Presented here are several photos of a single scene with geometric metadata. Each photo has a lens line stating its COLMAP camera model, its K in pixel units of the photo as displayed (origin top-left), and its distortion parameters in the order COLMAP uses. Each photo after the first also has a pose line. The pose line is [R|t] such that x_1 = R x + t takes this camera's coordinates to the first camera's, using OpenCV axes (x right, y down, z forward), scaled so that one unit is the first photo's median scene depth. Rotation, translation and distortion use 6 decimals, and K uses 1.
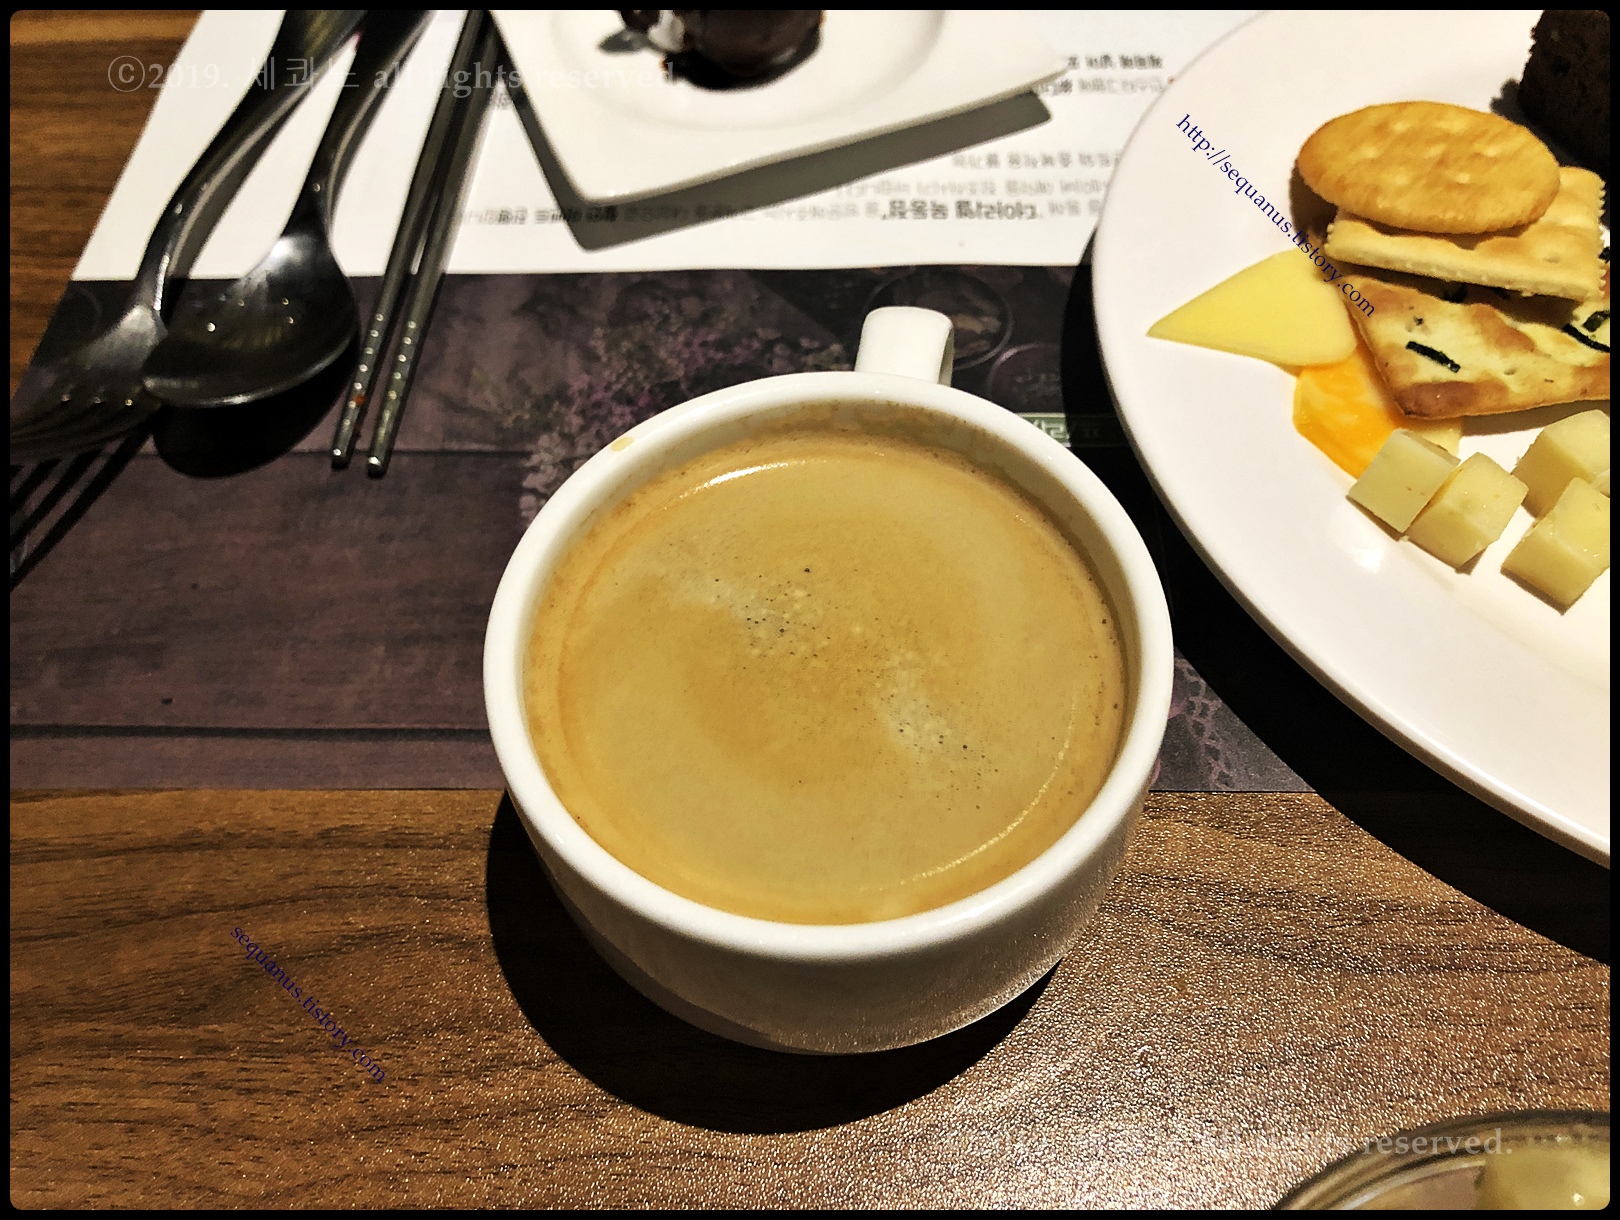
lens RADIAL K [[1350.6, 0, 810.0], [0, 1350.6, 610.0], [0, 0, 1]] dist [-0.010444, 0.004314]
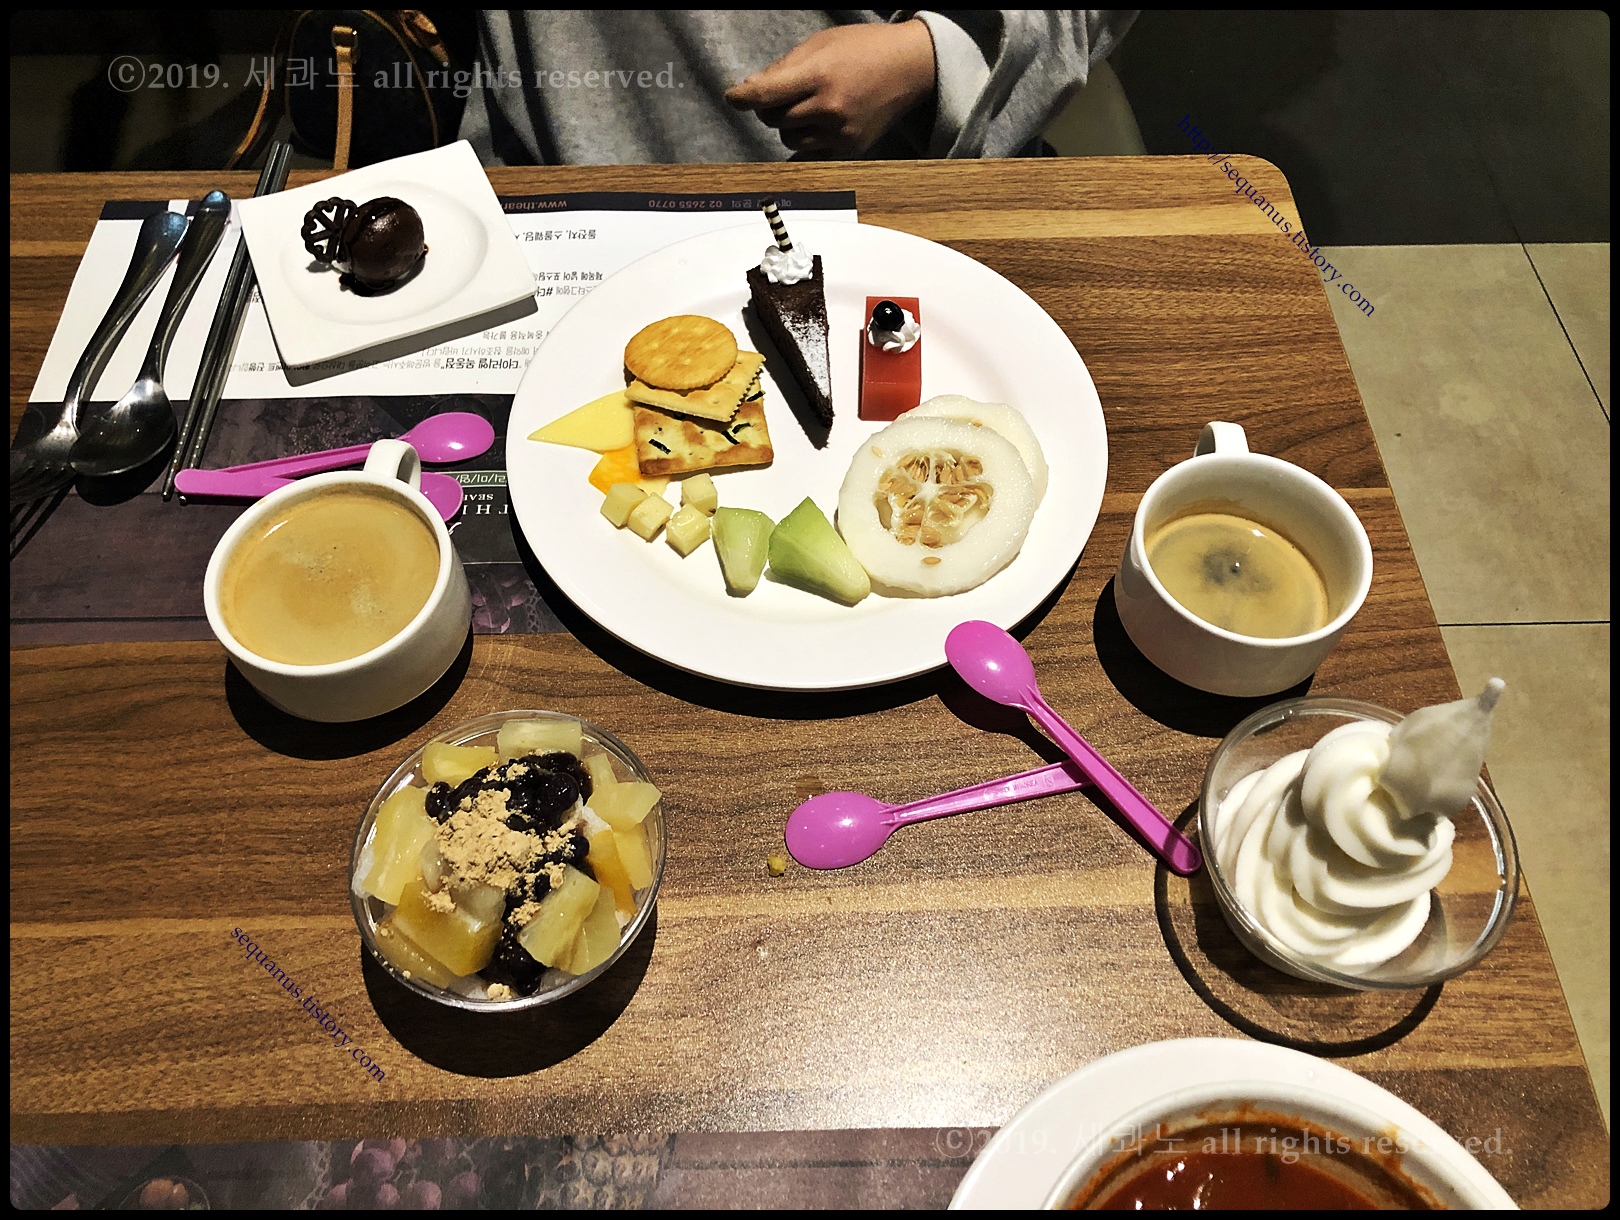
lens RADIAL K [[1310.2, 0, 810.0], [0, 1310.2, 610.0], [0, 0, 1]] dist [0.012608, 0.009272]
pose [[0.998104, -0.018284, 0.058773, 0.567388], [0.015382, 0.998658, 0.049460, -0.017985], [-0.059598, -0.048462, 0.997045, -1.201726]]
